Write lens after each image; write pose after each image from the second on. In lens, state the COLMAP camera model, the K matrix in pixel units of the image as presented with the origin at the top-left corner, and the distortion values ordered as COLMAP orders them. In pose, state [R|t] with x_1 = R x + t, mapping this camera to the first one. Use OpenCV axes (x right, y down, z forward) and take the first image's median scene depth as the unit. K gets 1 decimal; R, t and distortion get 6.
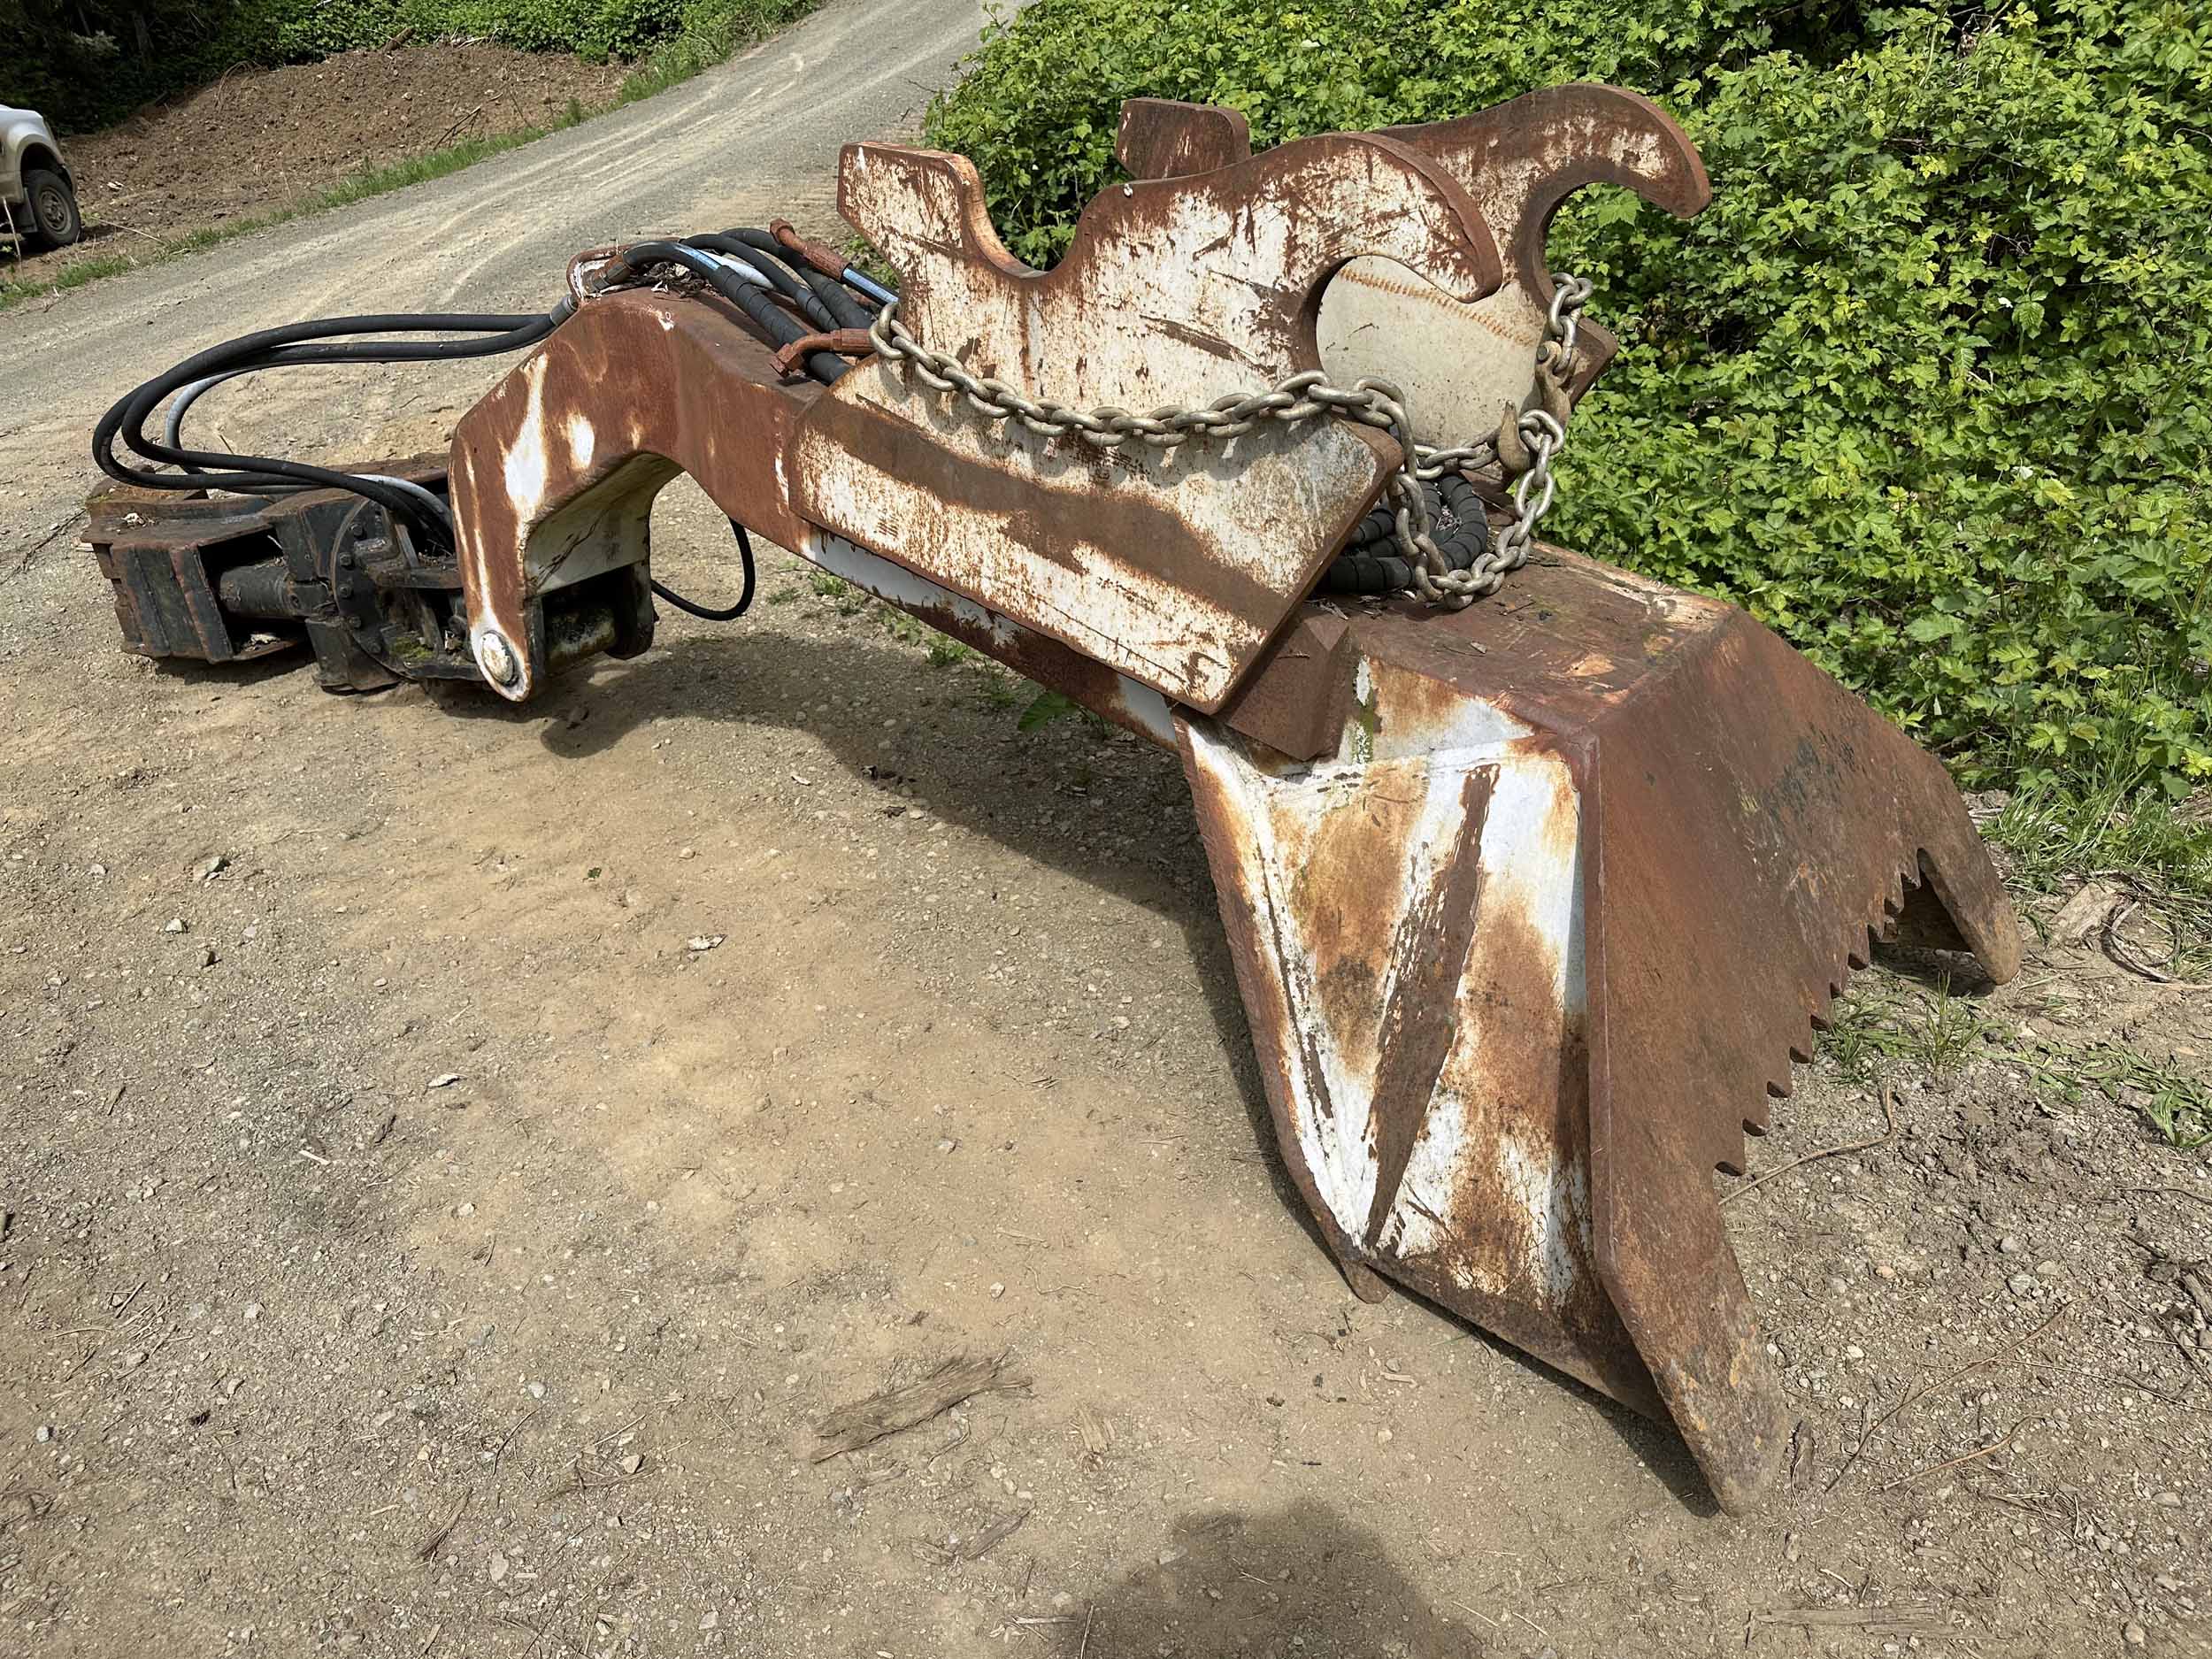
lens RADIAL K [[1559.6, 0, 1106.0], [0, 1559.6, 829.5], [0, 0, 1]] dist [0.180706, -0.390150]
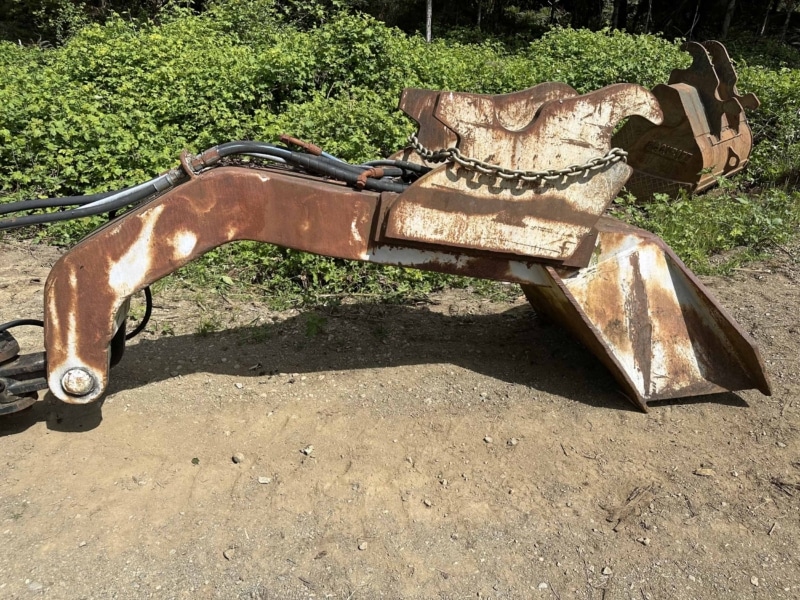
lens RADIAL K [[564.1, 0, 400.0], [0, 564.1, 300.0], [0, 0, 1]] dist [0.180706, -0.390150]
pose [[0.630579, -0.237232, 0.738980, -1.047476], [0.345022, 0.938569, 0.006895, -0.126031], [-0.695220, 0.250616, 0.673692, 0.479628]]
